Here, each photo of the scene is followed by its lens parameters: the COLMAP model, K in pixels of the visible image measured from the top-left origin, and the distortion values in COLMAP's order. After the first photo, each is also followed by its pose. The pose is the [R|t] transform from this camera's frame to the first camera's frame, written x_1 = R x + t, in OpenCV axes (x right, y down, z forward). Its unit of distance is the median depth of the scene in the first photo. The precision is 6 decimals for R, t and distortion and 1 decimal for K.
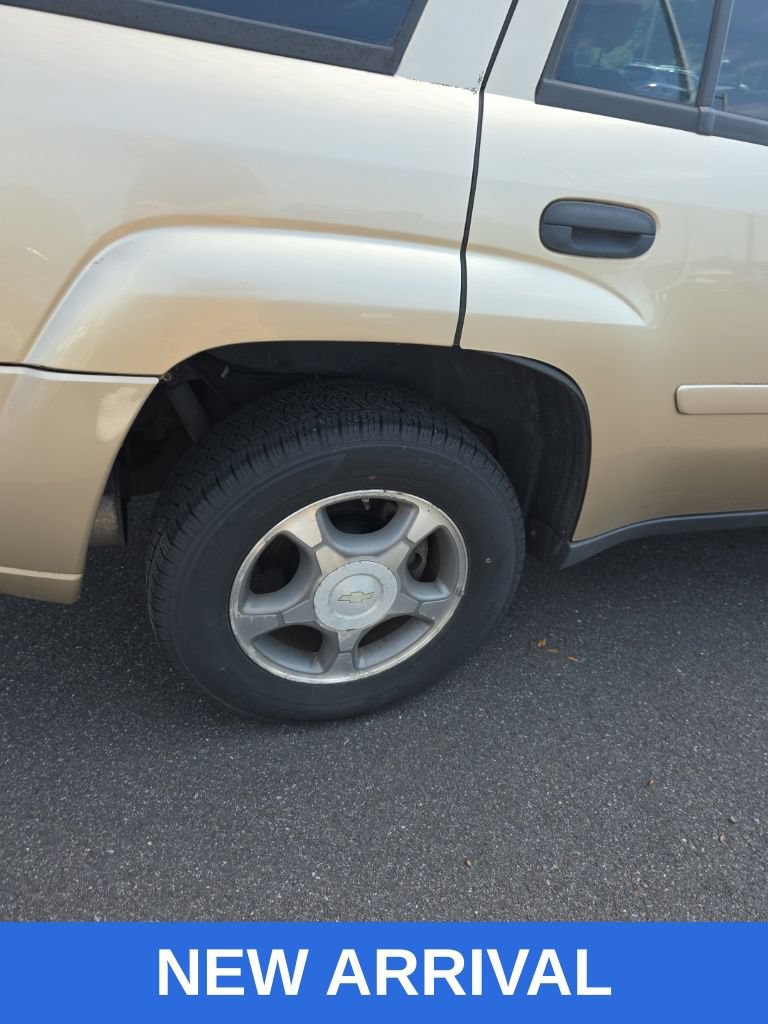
lens RADIAL K [[680.6, 0, 388.3], [0, 680.6, 522.0], [0, 0, 1]] dist [0.055643, -0.042891]
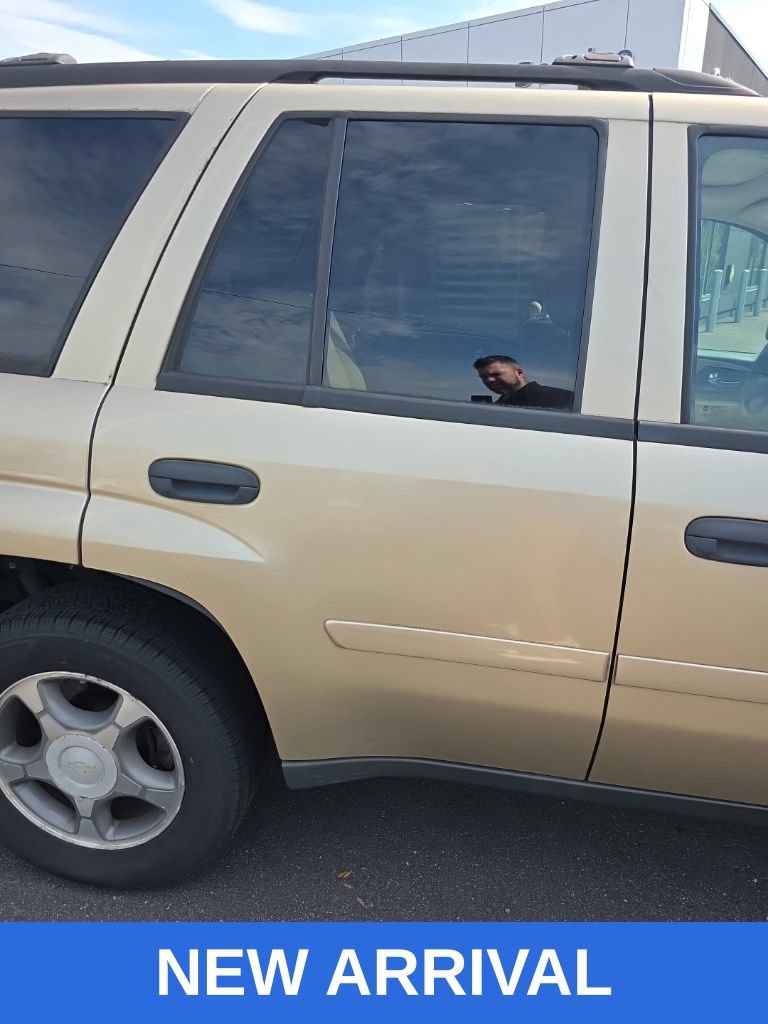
lens RADIAL K [[680.6, 0, 388.3], [0, 680.6, 522.0], [0, 0, 1]] dist [0.055643, -0.042891]
pose [[0.892230, 0.067508, -0.446507, 0.945983], [-0.178472, 0.960981, -0.211337, -0.138441], [0.414818, 0.268250, 0.869464, 0.104173]]
